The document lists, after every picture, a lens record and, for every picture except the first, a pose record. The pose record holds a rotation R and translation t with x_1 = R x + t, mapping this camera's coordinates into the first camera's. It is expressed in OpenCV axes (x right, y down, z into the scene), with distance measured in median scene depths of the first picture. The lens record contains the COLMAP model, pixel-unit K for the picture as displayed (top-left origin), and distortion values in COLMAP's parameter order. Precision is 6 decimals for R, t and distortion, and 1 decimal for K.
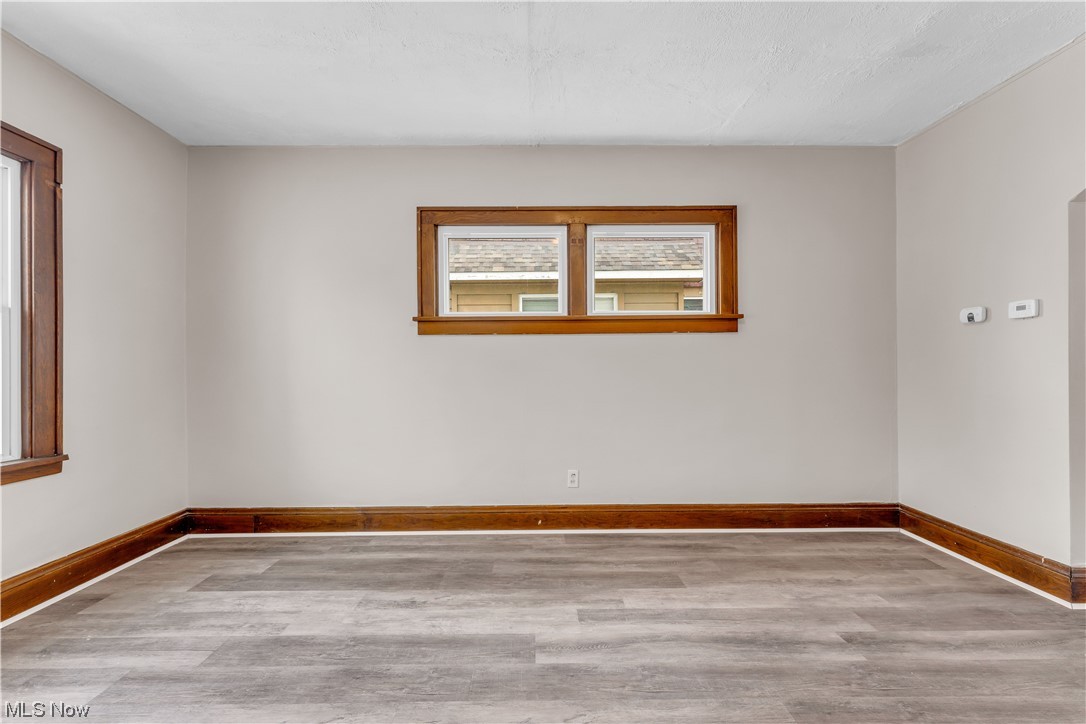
lens RADIAL K [[437.4, 0, 536.4], [0, 437.4, 371.6], [0, 0, 1]] dist [0.000340, 0.000057]
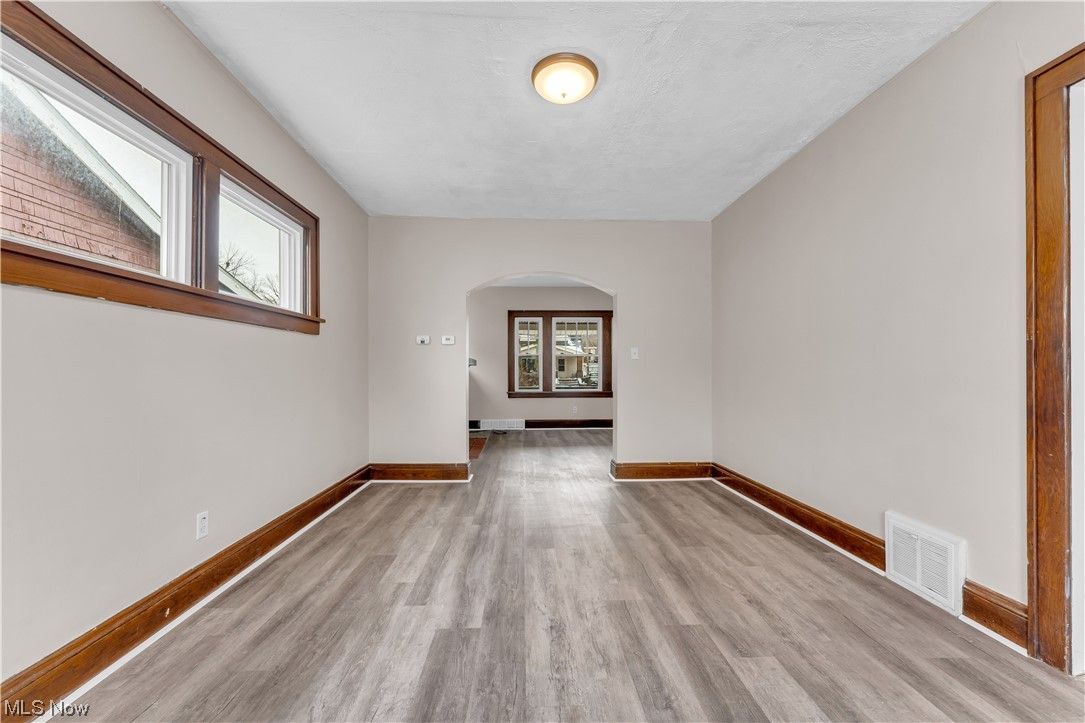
lens RADIAL K [[435.6, 0, 540.3], [0, 435.6, 366.8], [0, 0, 1]] dist [0.002308, -0.000046]
pose [[-0.030979, 0.014303, 0.999418, -0.749582], [-0.000905, 0.999897, -0.014338, 0.003975], [-0.999520, -0.001349, -0.030962, 0.576444]]
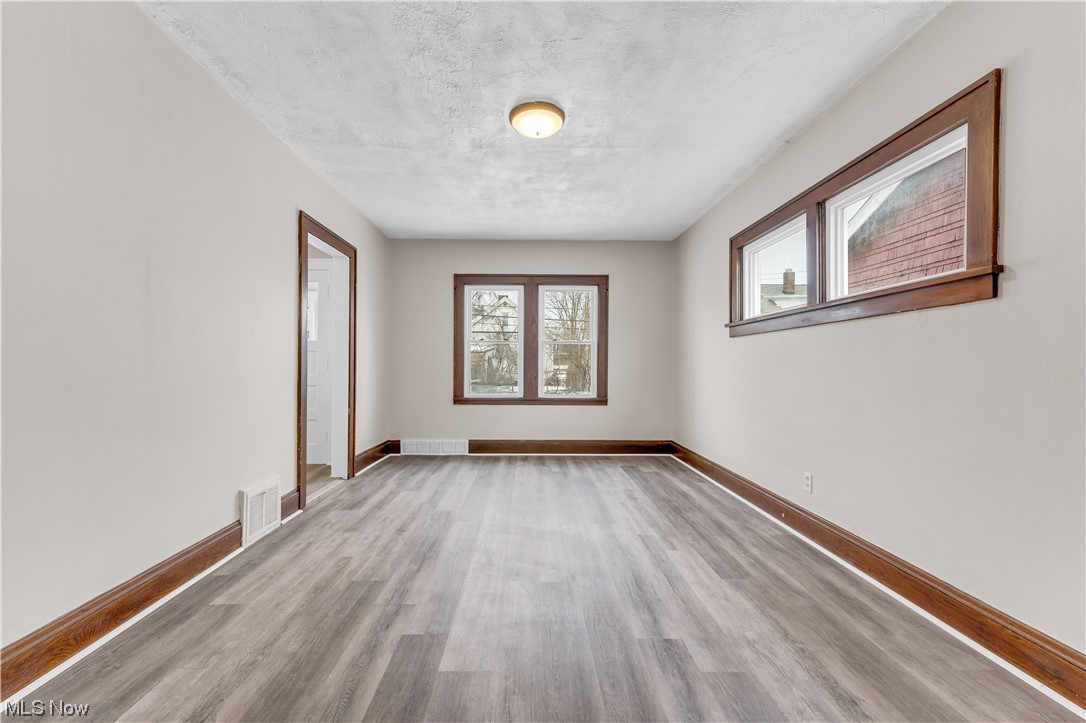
lens RADIAL K [[437.4, 0, 536.4], [0, 437.4, 371.1], [0, 0, 1]] dist [0.000340, 0.000057]
pose [[0.008821, 0.016582, -0.999824, 1.192338], [-0.005383, 0.999849, 0.016535, -0.004063], [0.999947, 0.005237, 0.008909, 0.491394]]
